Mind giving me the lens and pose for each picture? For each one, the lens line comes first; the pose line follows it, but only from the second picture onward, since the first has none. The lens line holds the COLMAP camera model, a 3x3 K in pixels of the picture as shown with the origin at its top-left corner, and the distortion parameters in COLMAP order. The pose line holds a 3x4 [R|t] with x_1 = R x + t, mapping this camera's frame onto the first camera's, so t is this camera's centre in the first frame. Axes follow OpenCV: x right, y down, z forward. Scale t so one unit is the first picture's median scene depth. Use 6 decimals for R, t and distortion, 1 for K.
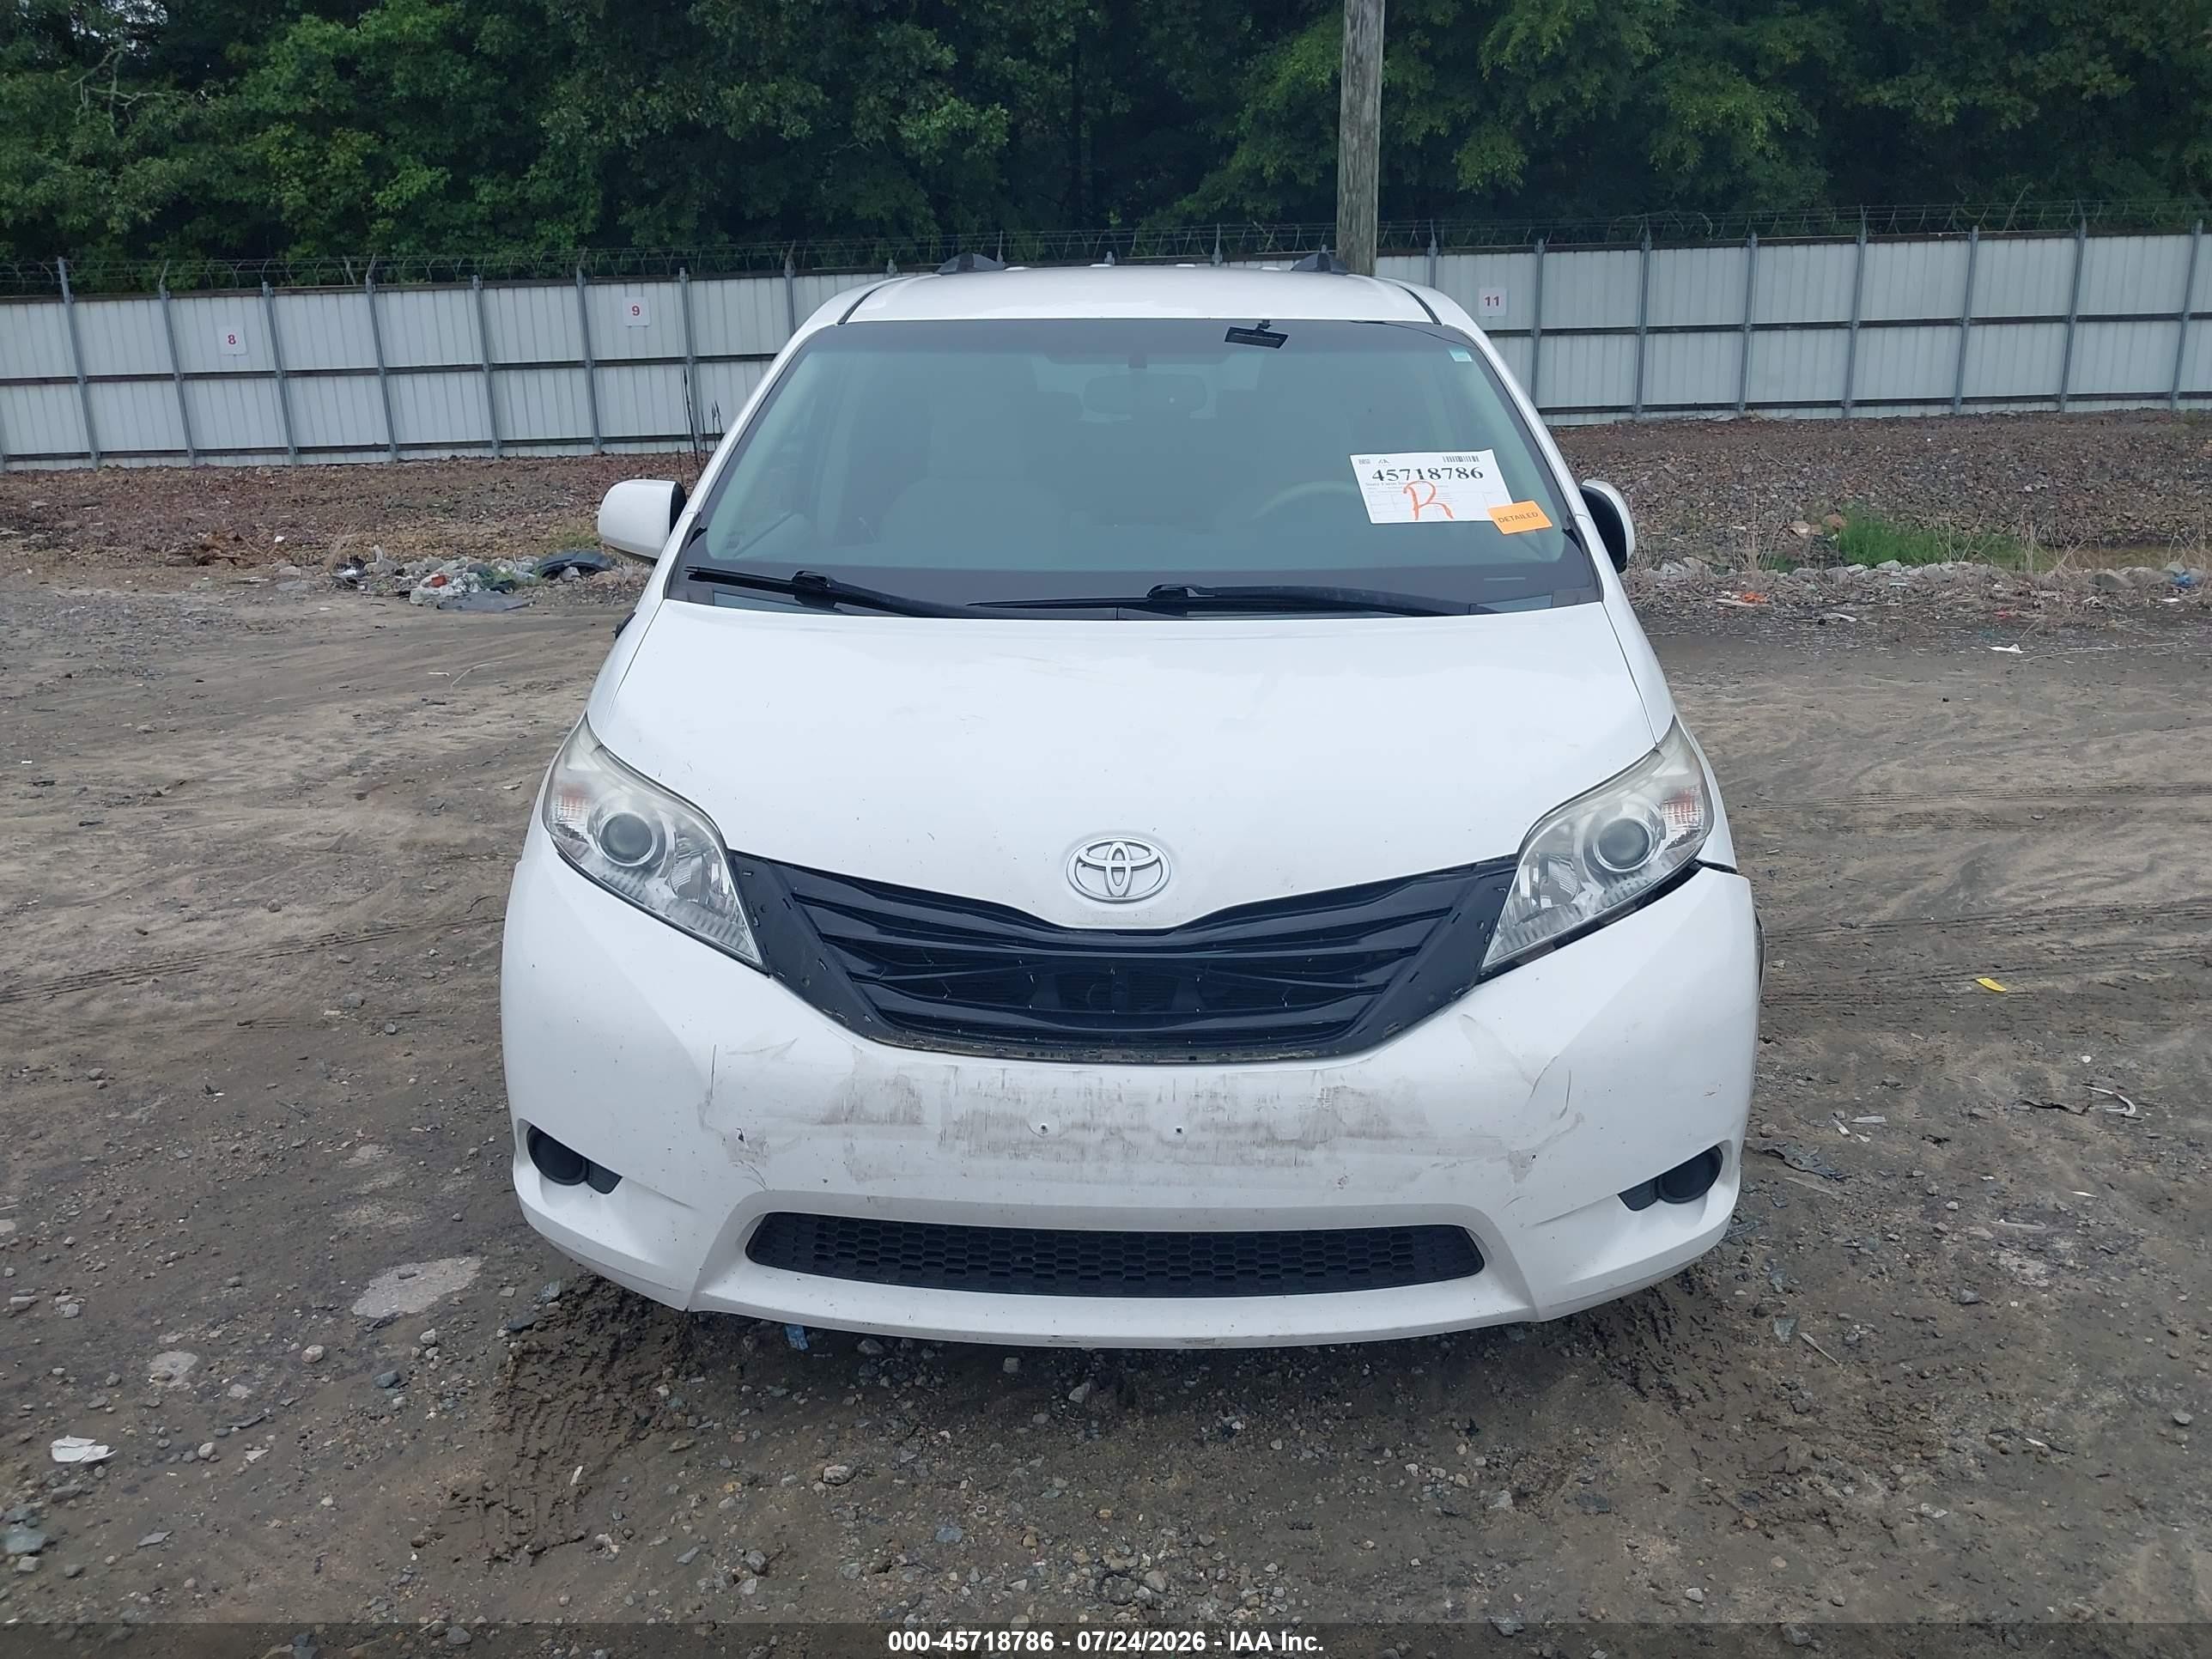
lens RADIAL K [[1754.2, 0, 1119.1], [0, 1754.2, 823.2], [0, 0, 1]] dist [-0.002147, 0.007403]
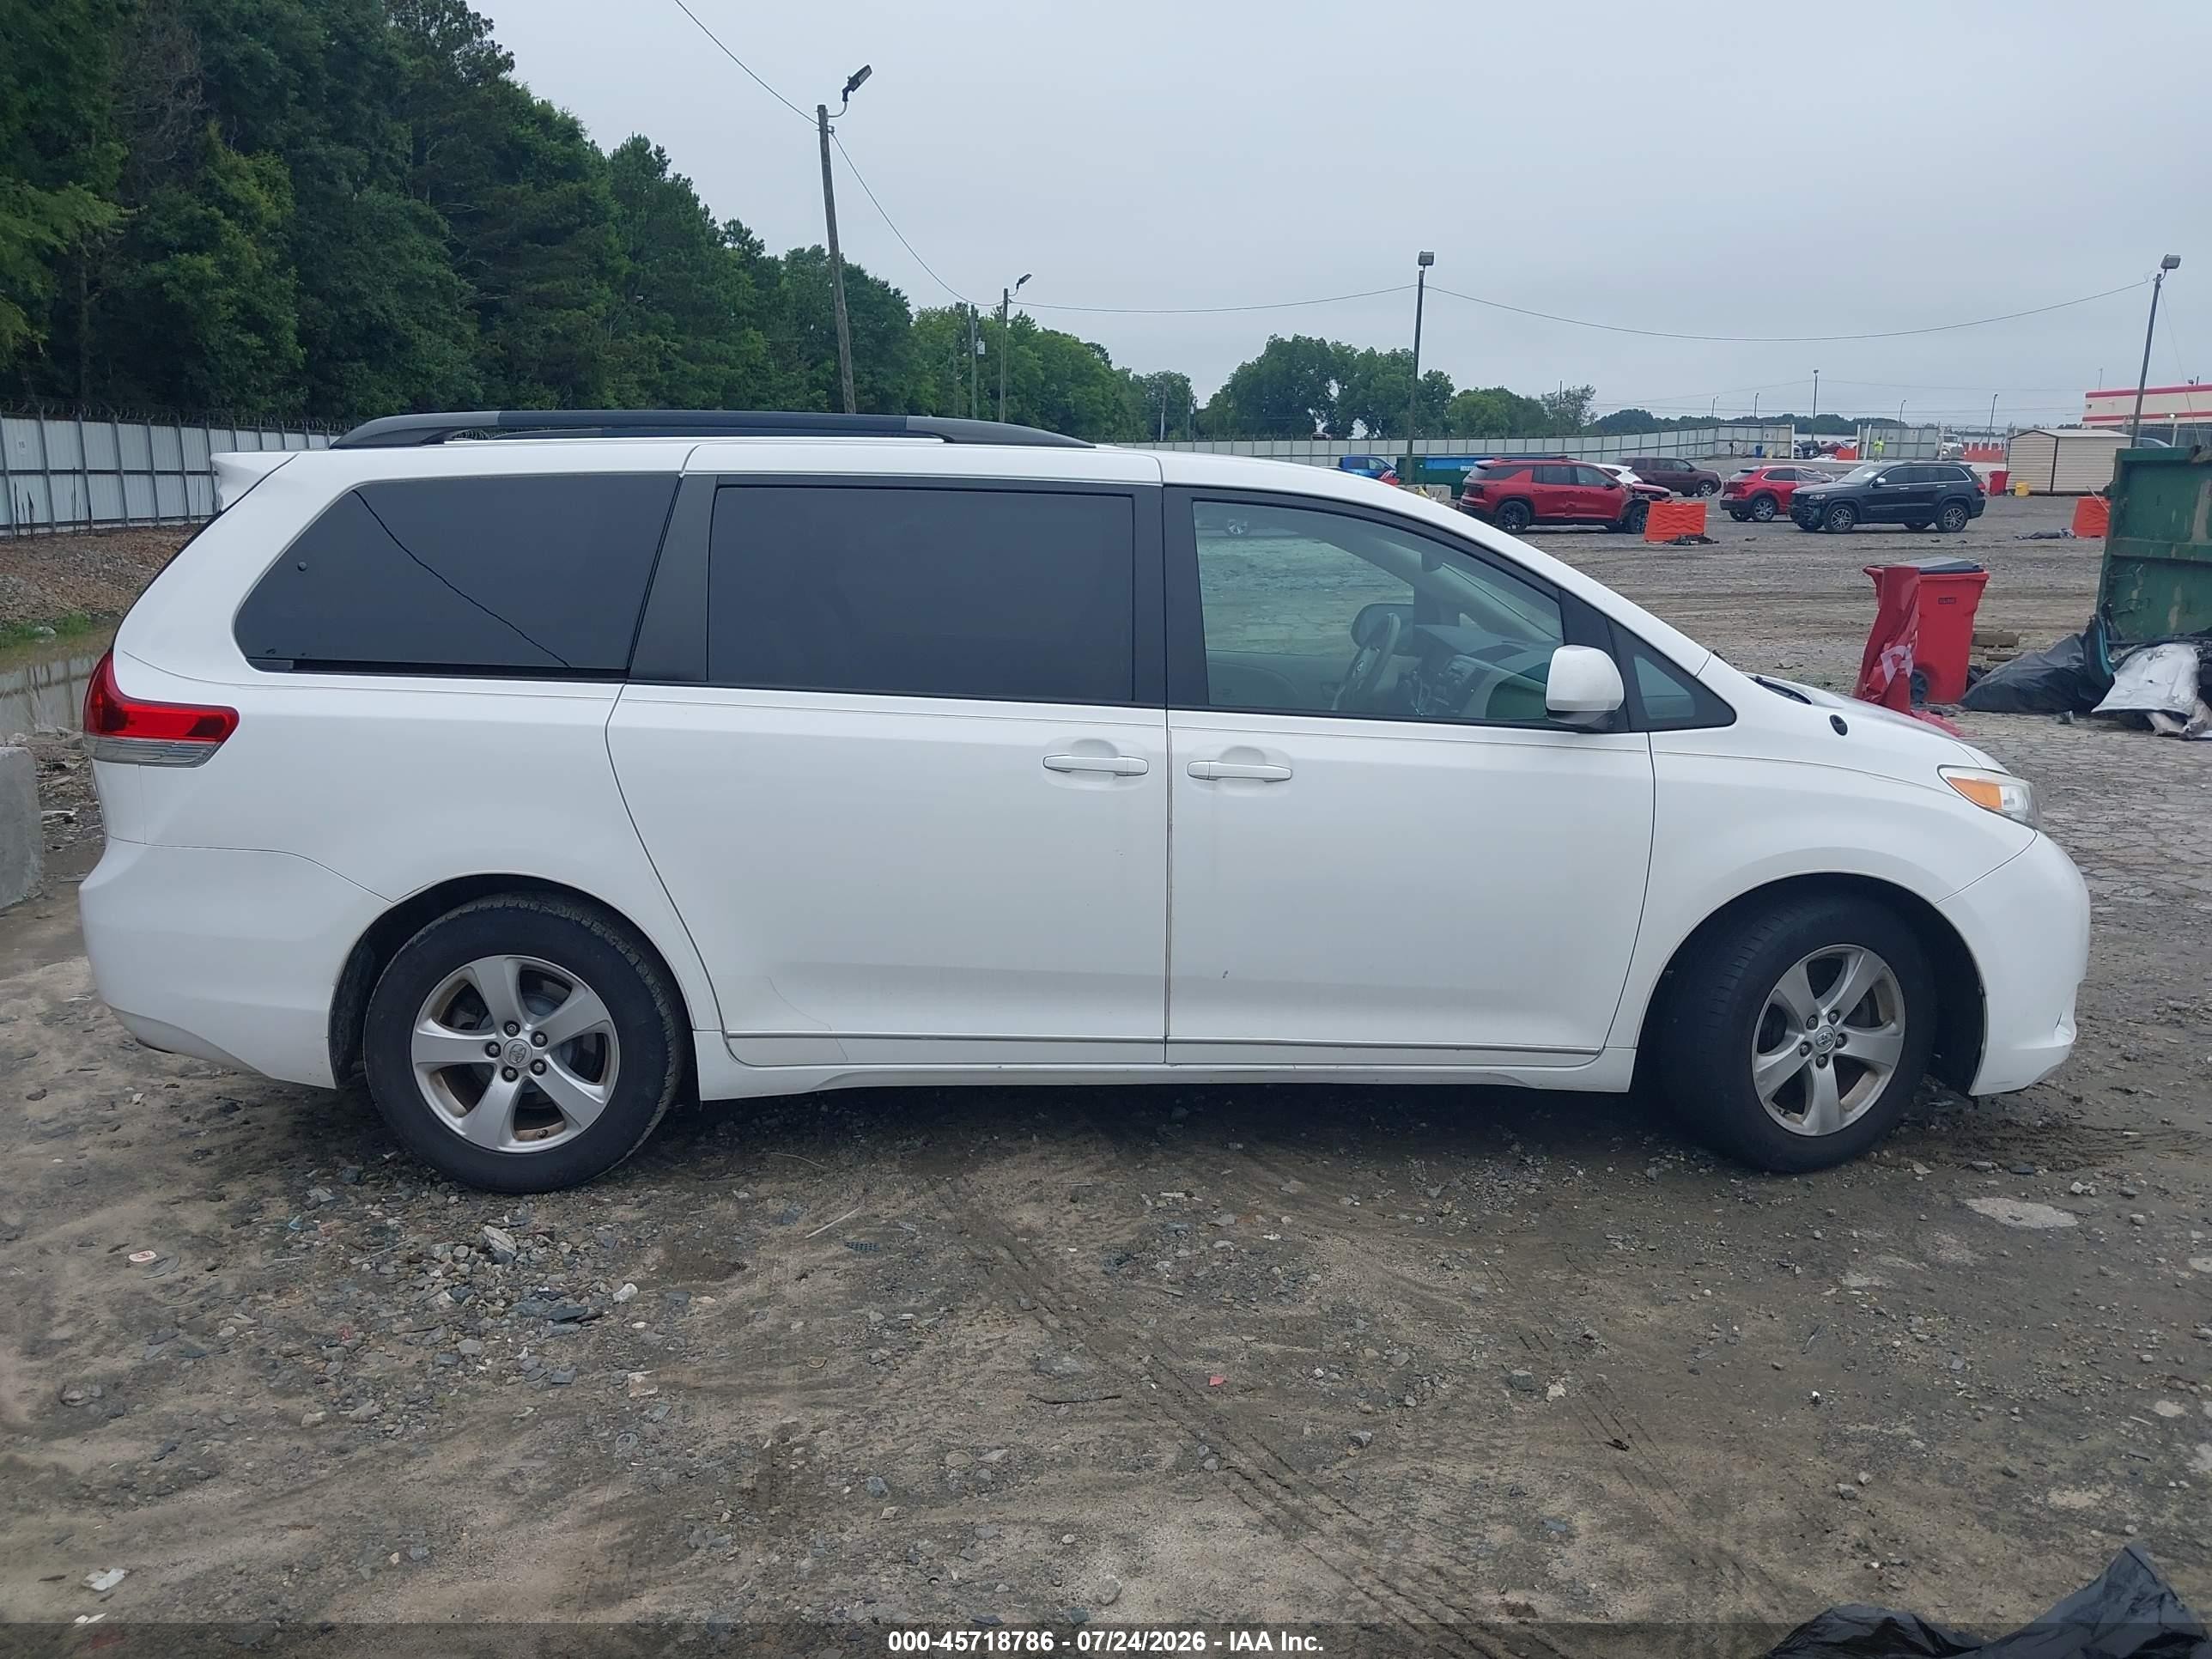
lens RADIAL K [[1754.2, 0, 1119.1], [0, 1754.2, 823.2], [0, 0, 1]] dist [-0.002147, 0.007403]
pose [[-0.068733, -0.173862, 0.982369, -0.192044], [0.257681, 0.948190, 0.185842, -0.053195], [-0.963782, 0.265911, -0.020371, 0.190768]]
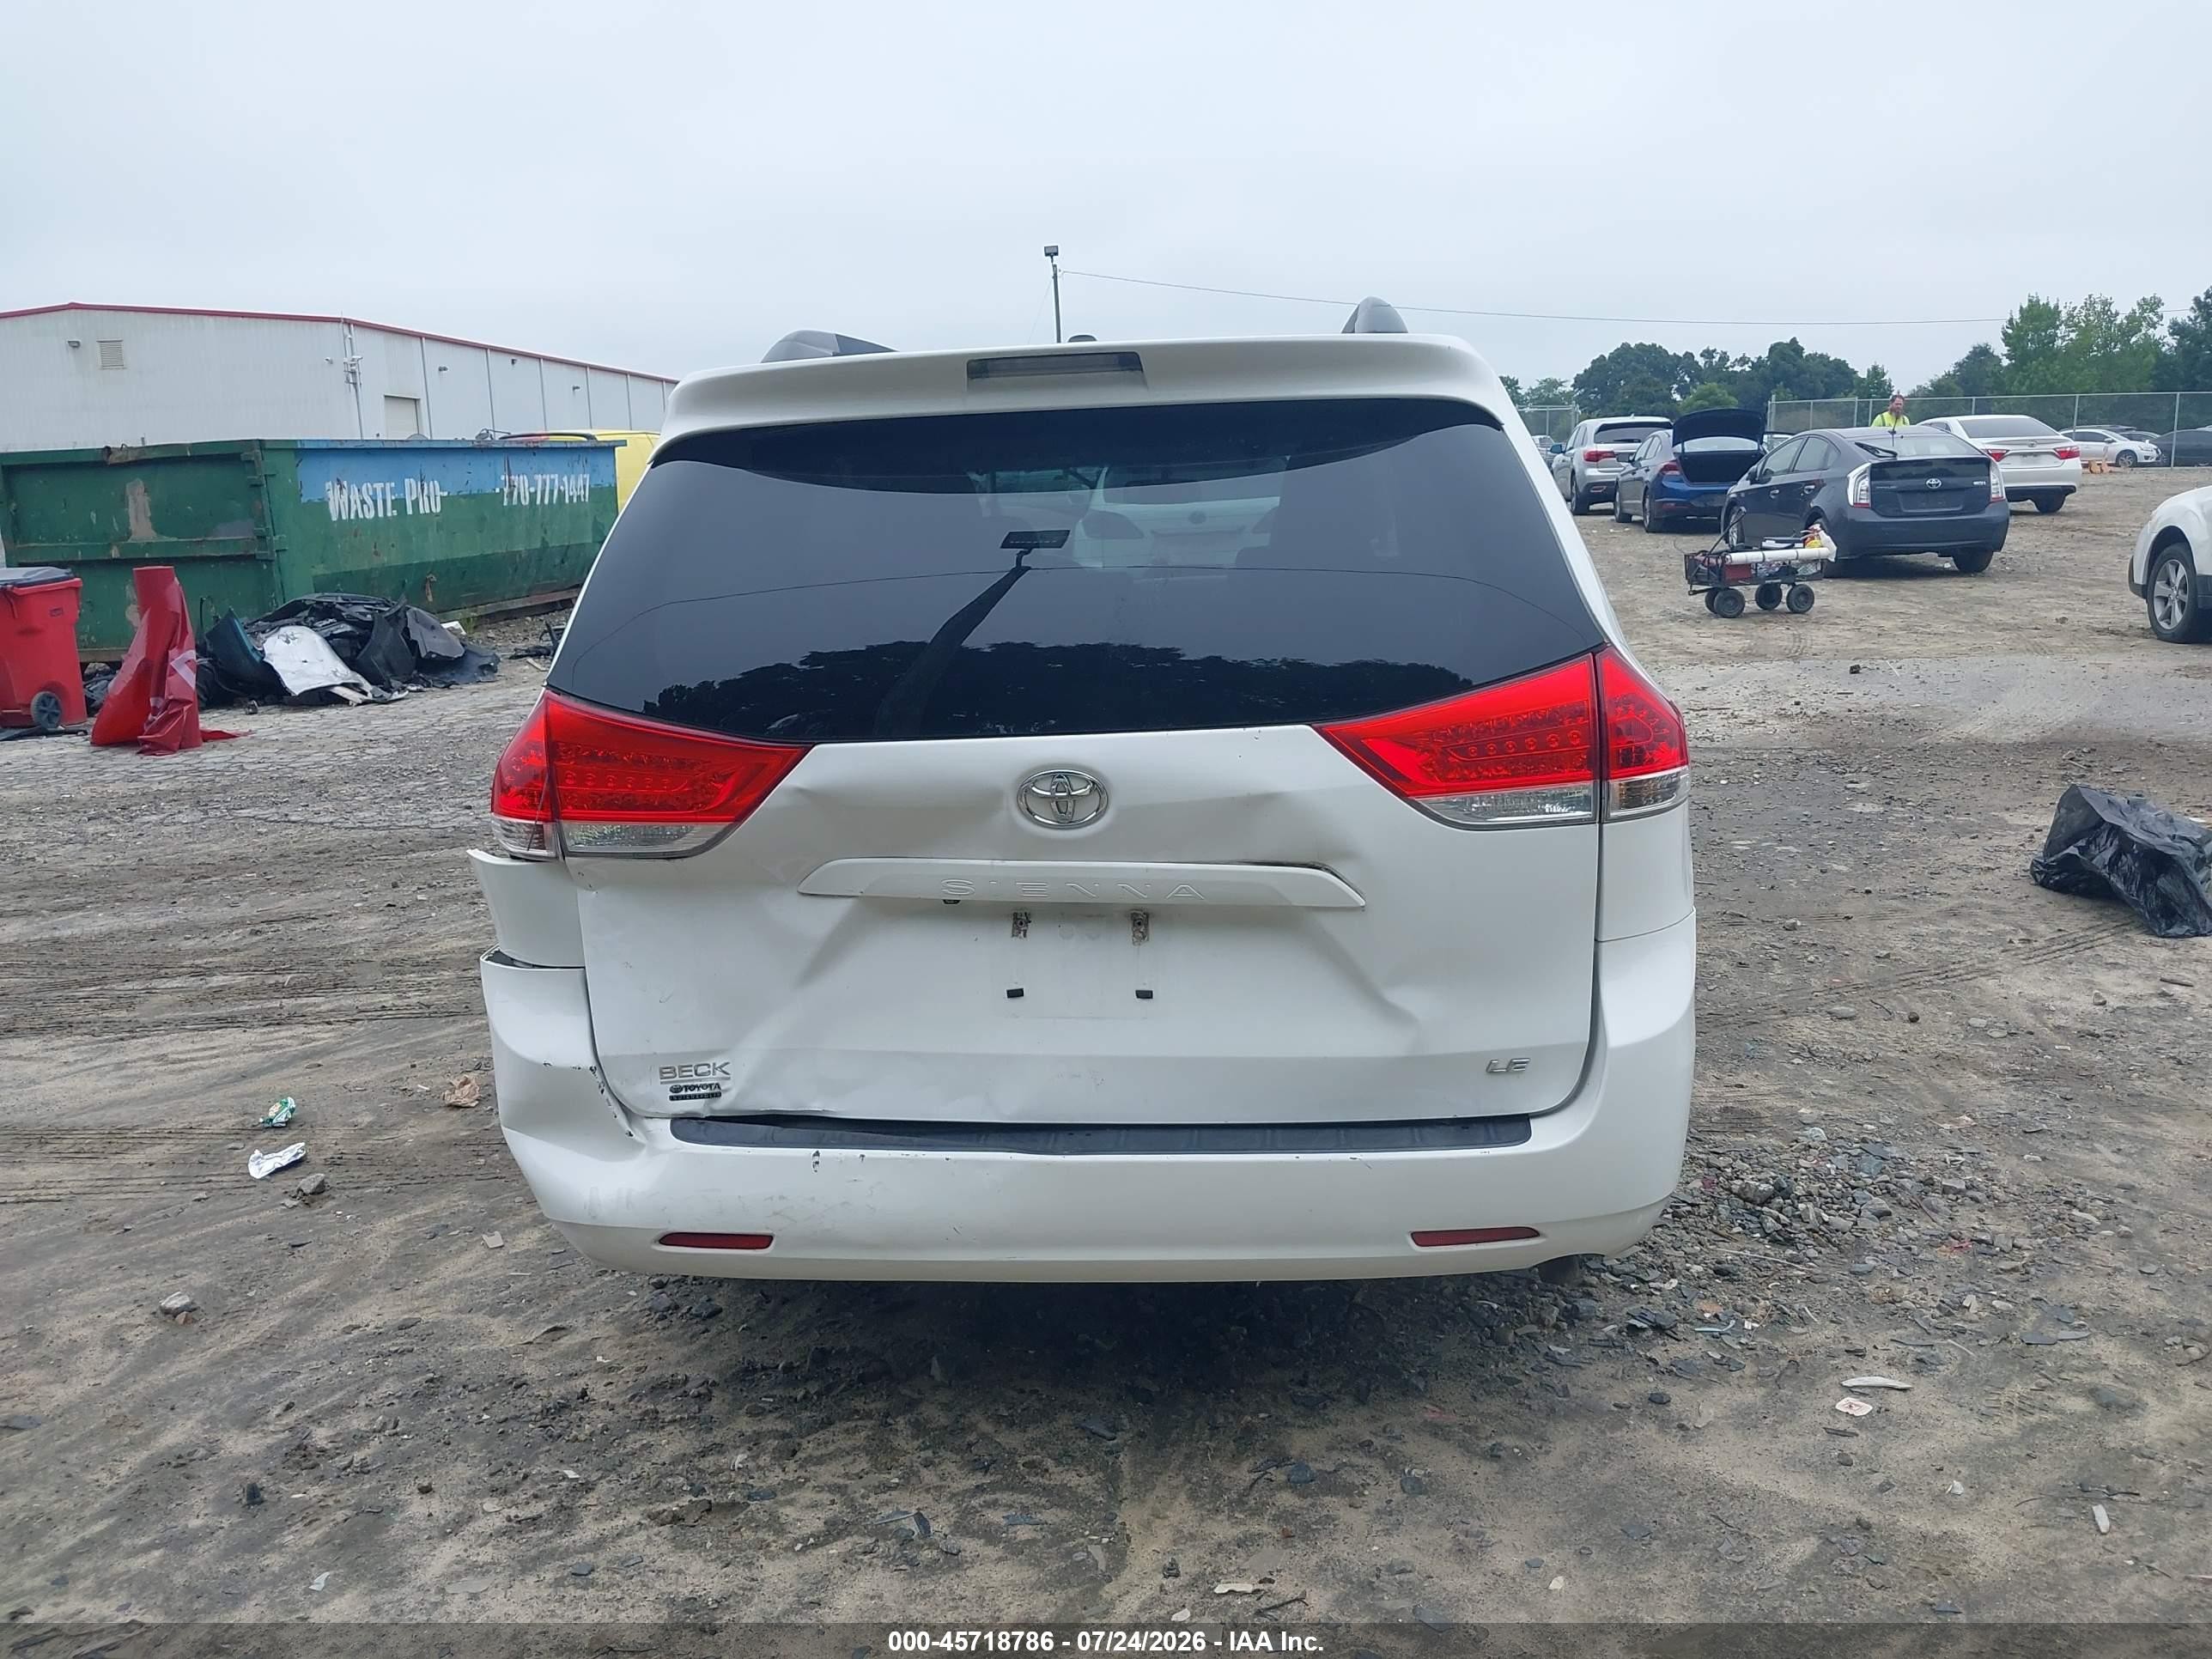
lens RADIAL K [[1754.8, 0, 1123.1], [0, 1754.8, 835.2], [0, 0, 1]] dist [-0.008019, -0.001844]
pose [[-0.997301, 0.043098, 0.059449, -0.004694], [0.065586, 0.886892, 0.457297, -0.099243], [-0.033016, 0.459962, -0.887325, 0.364364]]
